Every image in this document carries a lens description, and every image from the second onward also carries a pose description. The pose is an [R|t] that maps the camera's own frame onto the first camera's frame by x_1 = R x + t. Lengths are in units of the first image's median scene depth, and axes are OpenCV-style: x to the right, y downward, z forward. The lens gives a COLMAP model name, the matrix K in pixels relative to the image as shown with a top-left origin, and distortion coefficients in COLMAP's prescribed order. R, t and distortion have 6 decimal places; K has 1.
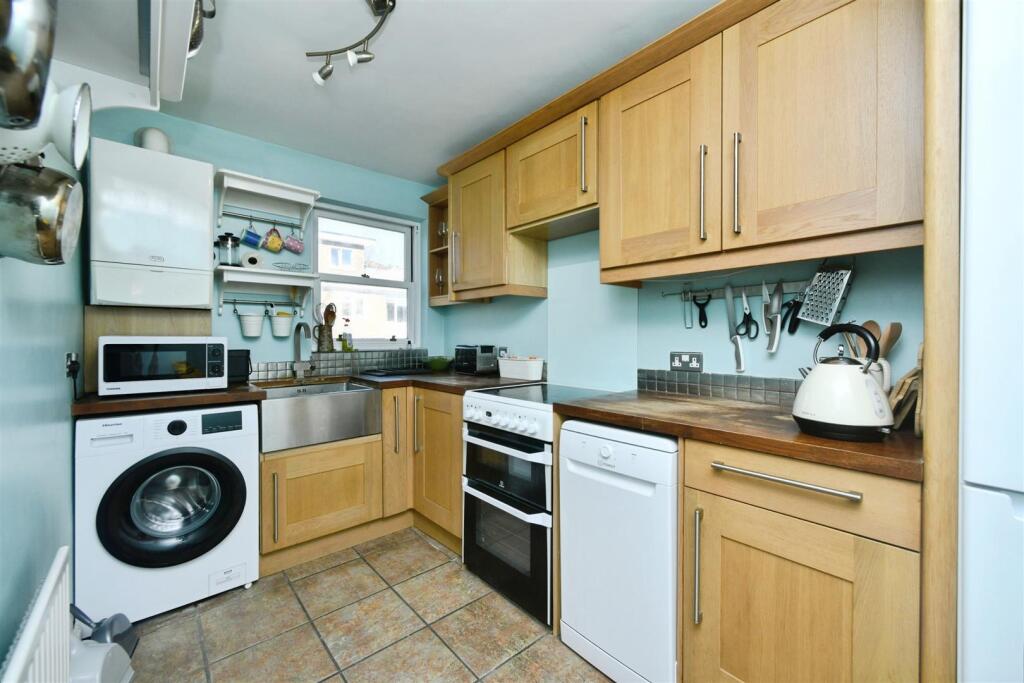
lens RADIAL K [[409.8, 0, 511.4], [0, 409.8, 338.1], [0, 0, 1]] dist [-0.000024, -0.000148]
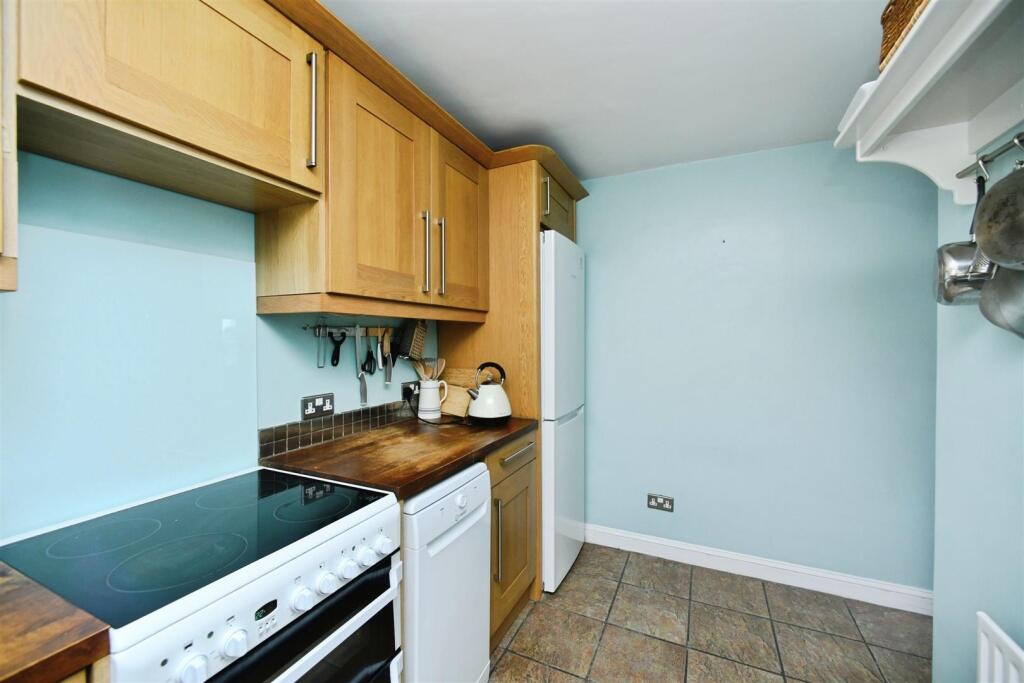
lens RADIAL K [[409.8, 0, 511.4], [0, 409.8, 338.1], [0, 0, 1]] dist [-0.000024, -0.000148]
pose [[-0.396784, 0.002234, 0.917909, -0.563599], [0.008300, 0.999965, 0.001154, -0.088204], [-0.917874, 0.008077, -0.396789, 1.005969]]
